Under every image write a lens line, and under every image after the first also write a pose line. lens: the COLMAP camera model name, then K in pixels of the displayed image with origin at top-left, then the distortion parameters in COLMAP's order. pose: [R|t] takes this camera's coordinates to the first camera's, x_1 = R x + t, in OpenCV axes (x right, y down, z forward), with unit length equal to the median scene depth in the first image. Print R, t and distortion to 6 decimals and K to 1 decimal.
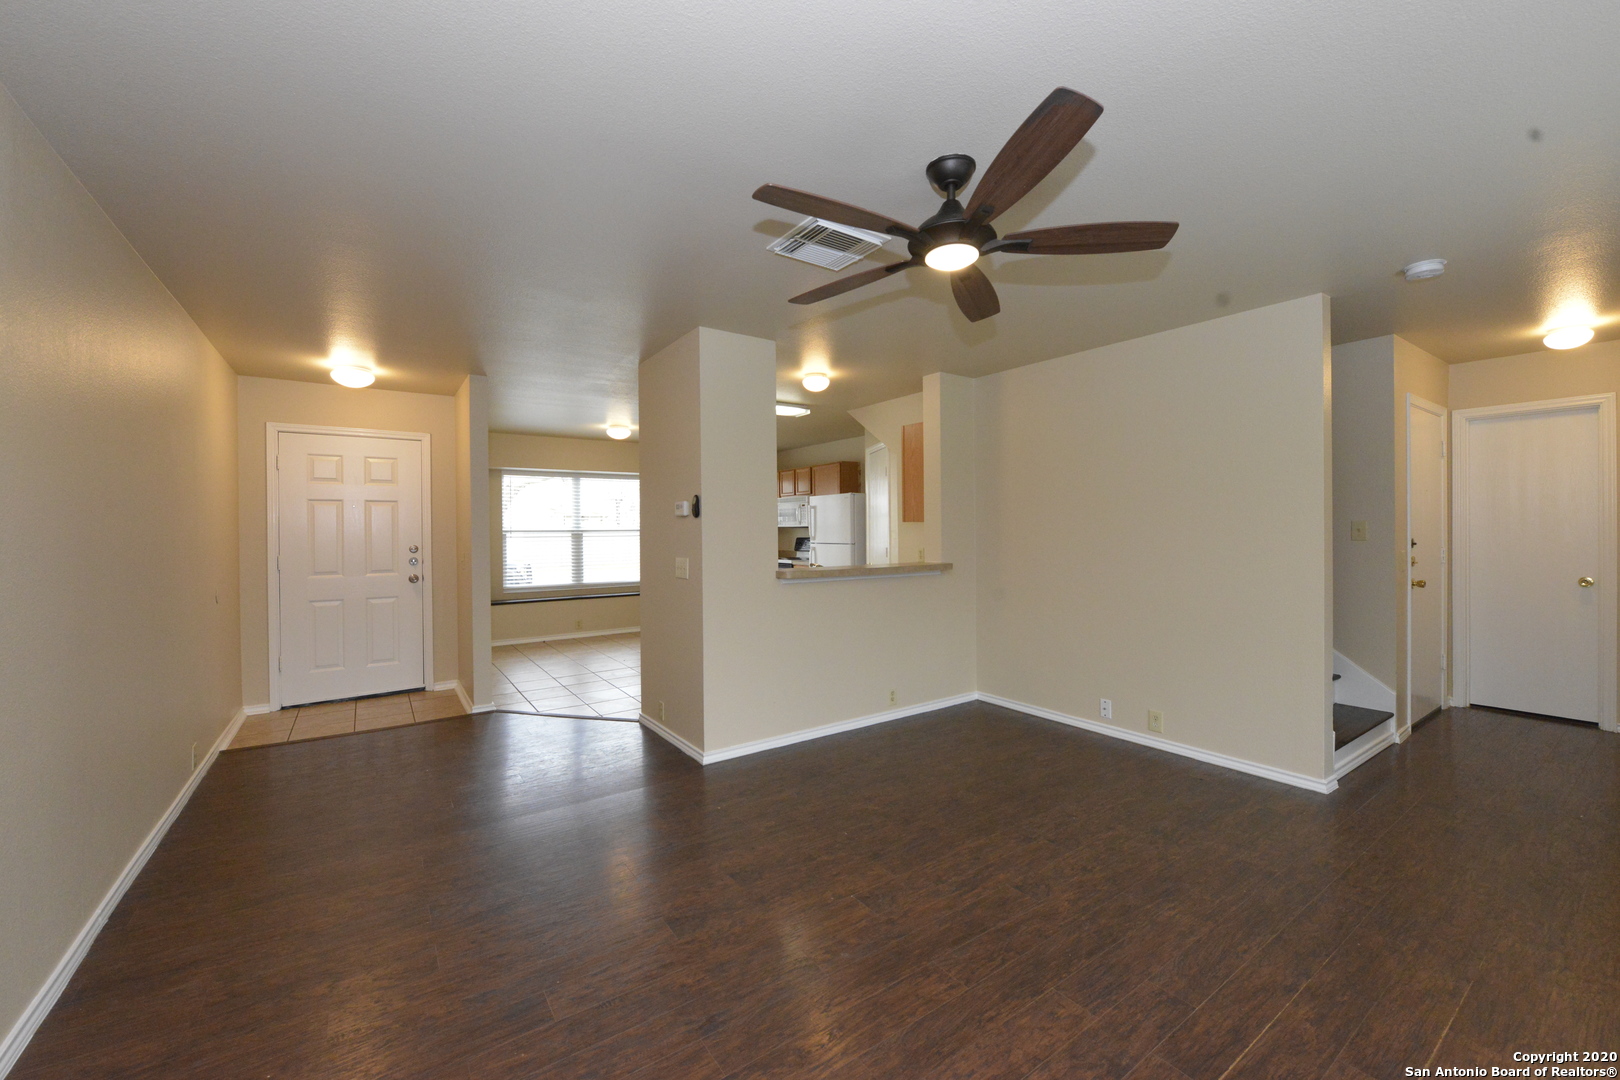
lens RADIAL K [[642.5, 0, 811.3], [0, 642.5, 531.3], [0, 0, 1]] dist [-0.006117, -0.000180]
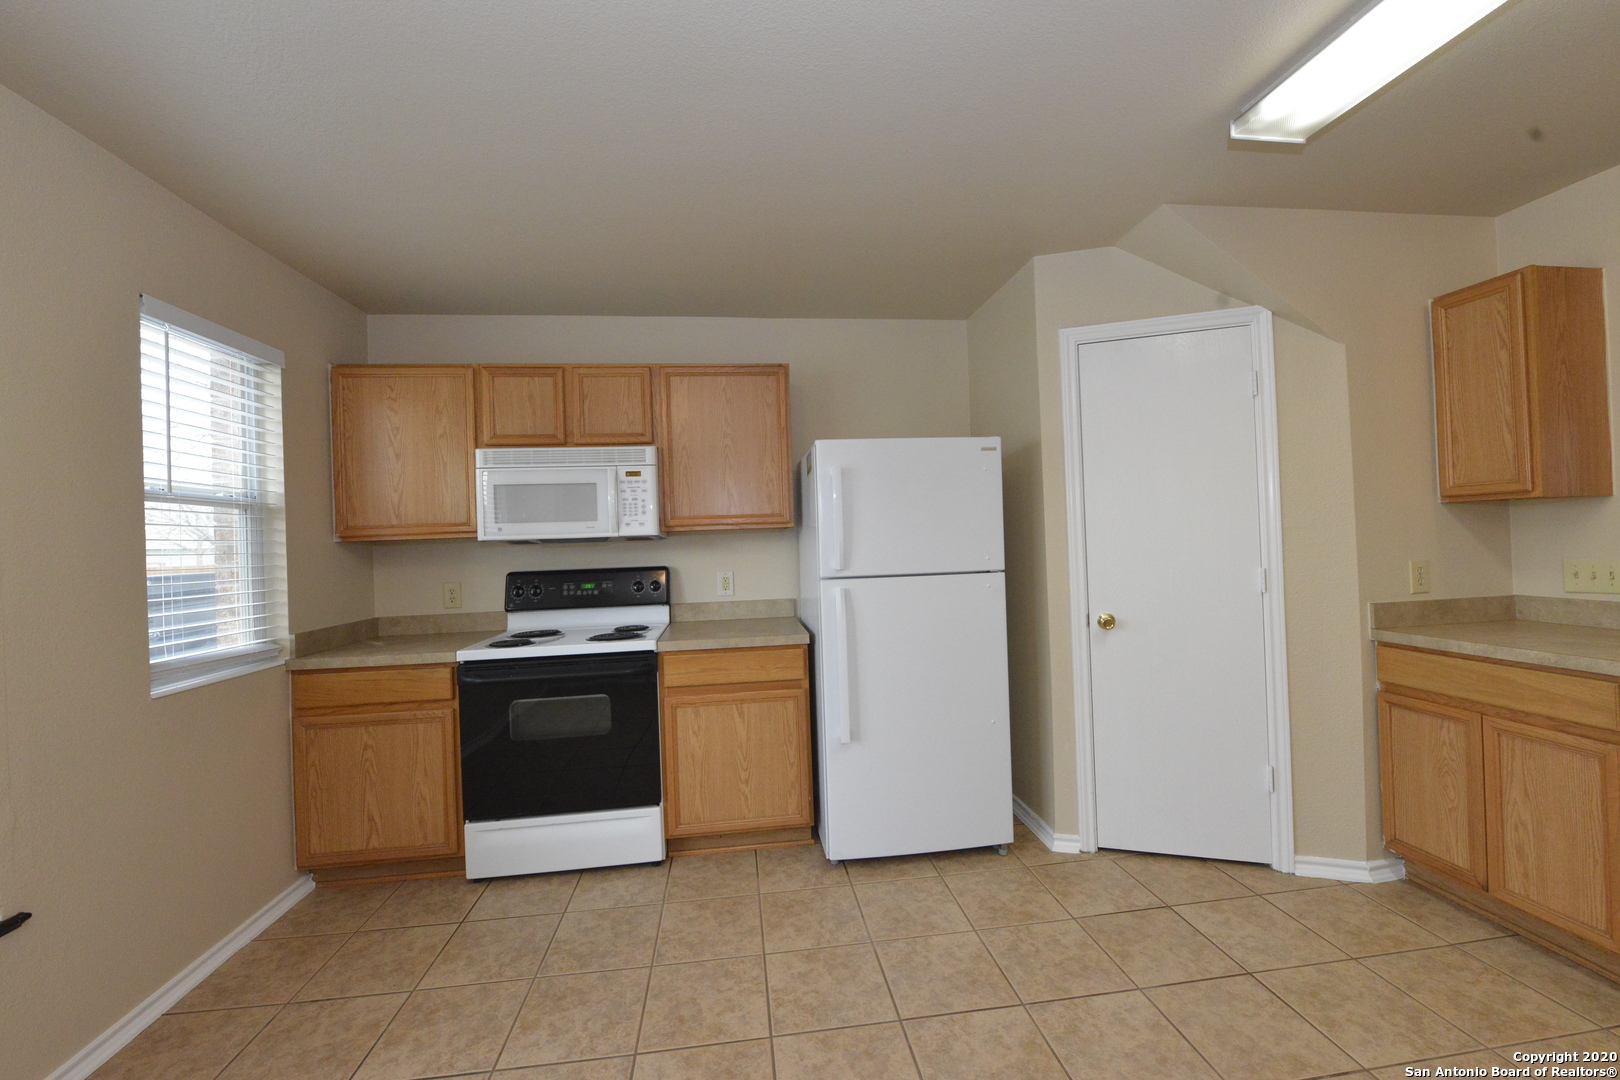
lens RADIAL K [[642.5, 0, 811.3], [0, 642.5, 531.3], [0, 0, 1]] dist [-0.006117, -0.000180]
pose [[0.465256, 0.002728, 0.885172, -0.470035], [0.031629, 0.999305, -0.019705, 0.000024], [-0.884611, 0.037165, 0.464846, 1.322867]]
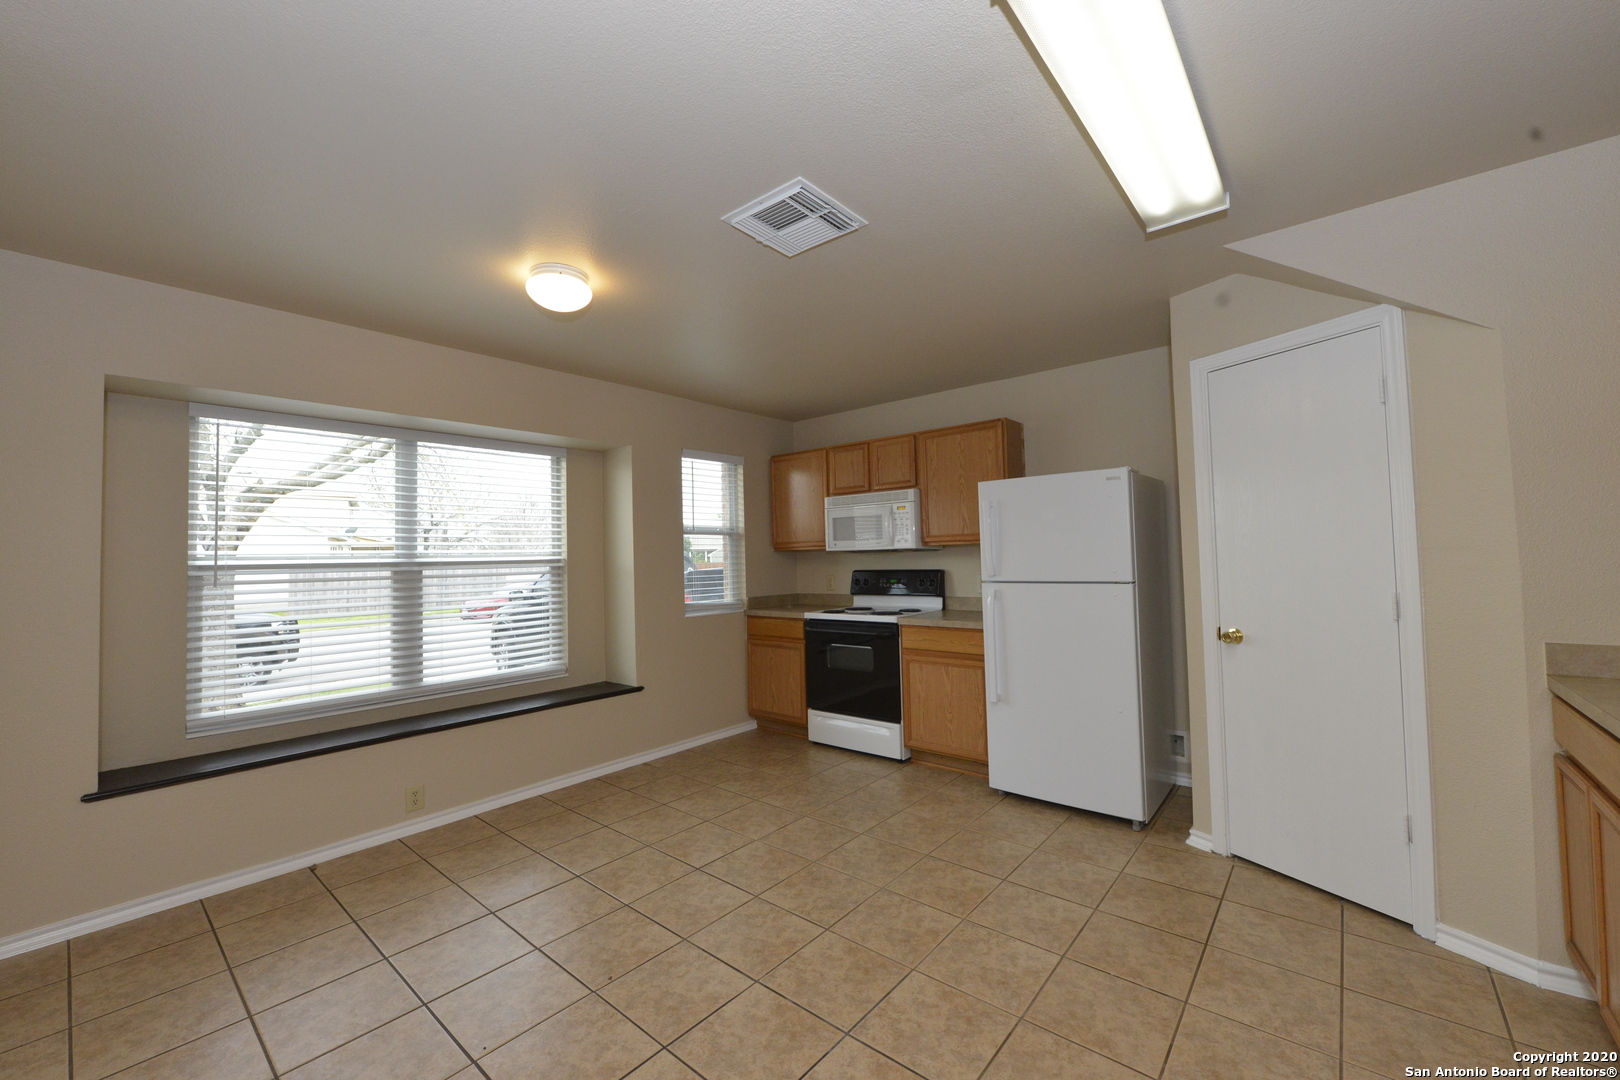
lens RADIAL K [[642.5, 0, 811.3], [0, 642.5, 531.3], [0, 0, 1]] dist [-0.006117, -0.000180]
pose [[0.965964, -0.006193, 0.258601, -0.376342], [0.017554, 0.998978, -0.041647, -0.001852], [-0.258079, 0.044769, 0.965086, 0.904081]]
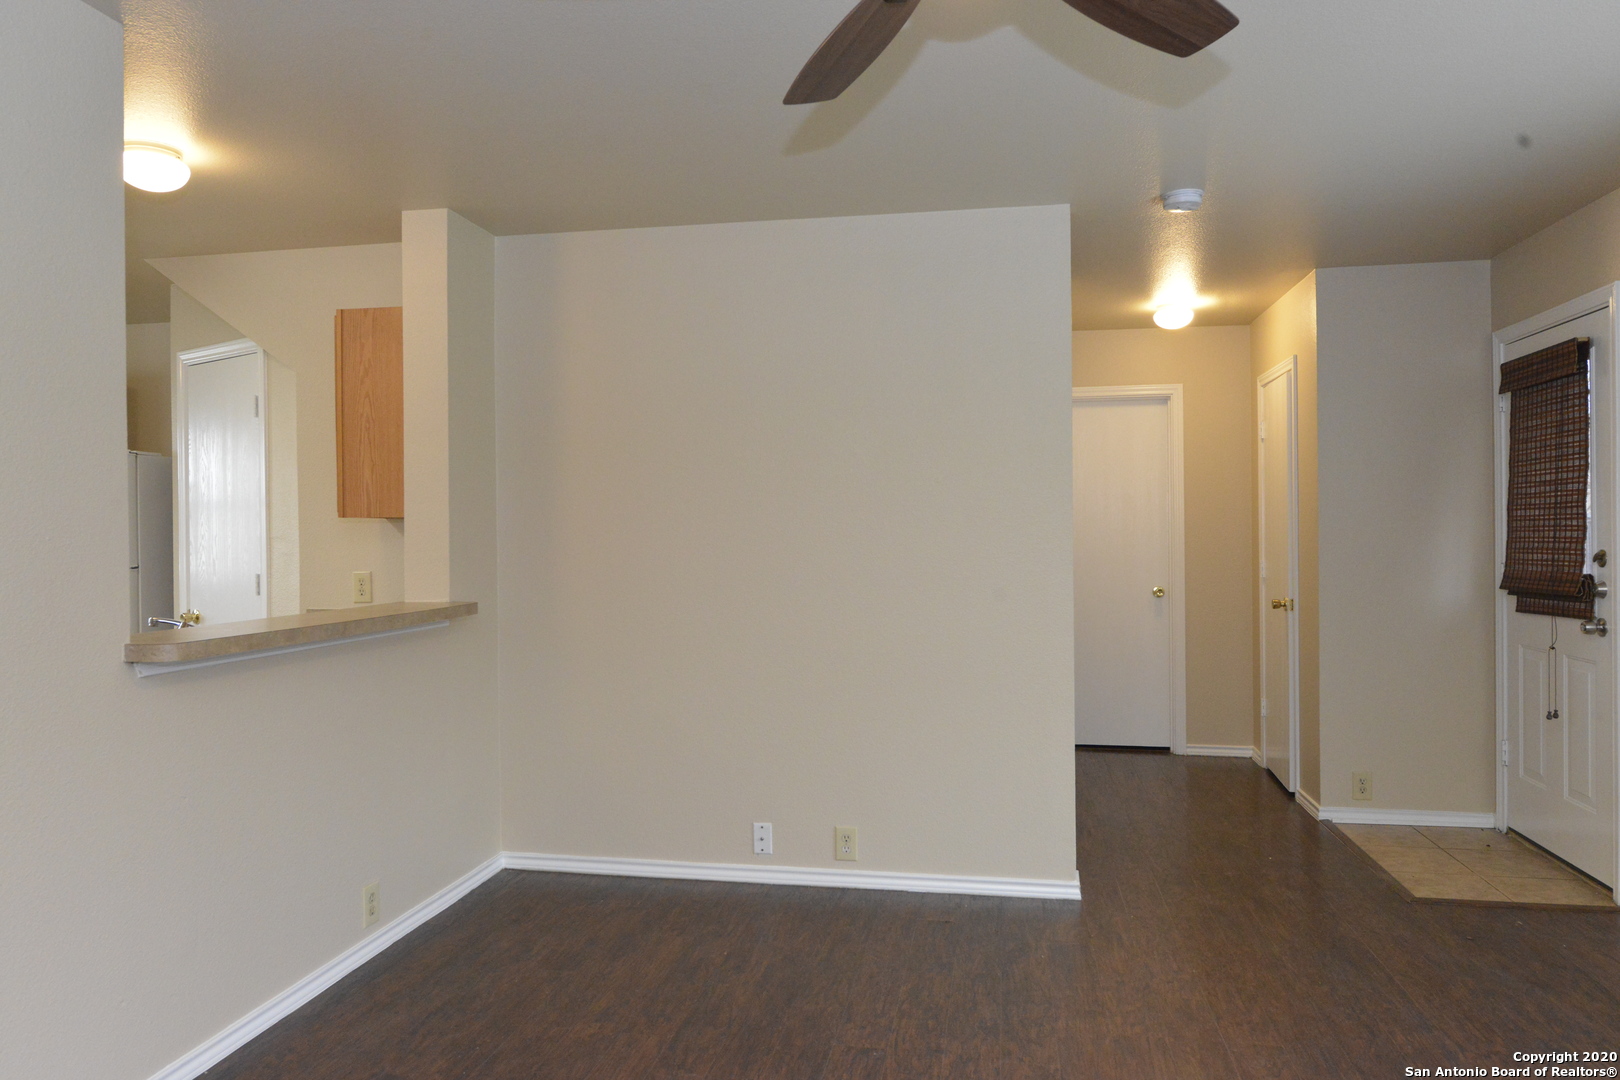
lens RADIAL K [[1072.0, 0, 810.0], [0, 1072.0, 531.9], [0, 0, 1]] dist [0.003234, 0.000026]
pose [[0.711153, 0.001673, 0.703035, -0.173323], [0.003354, 0.999978, -0.005773, 0.001528], [-0.703029, 0.006463, 0.711132, 0.232831]]
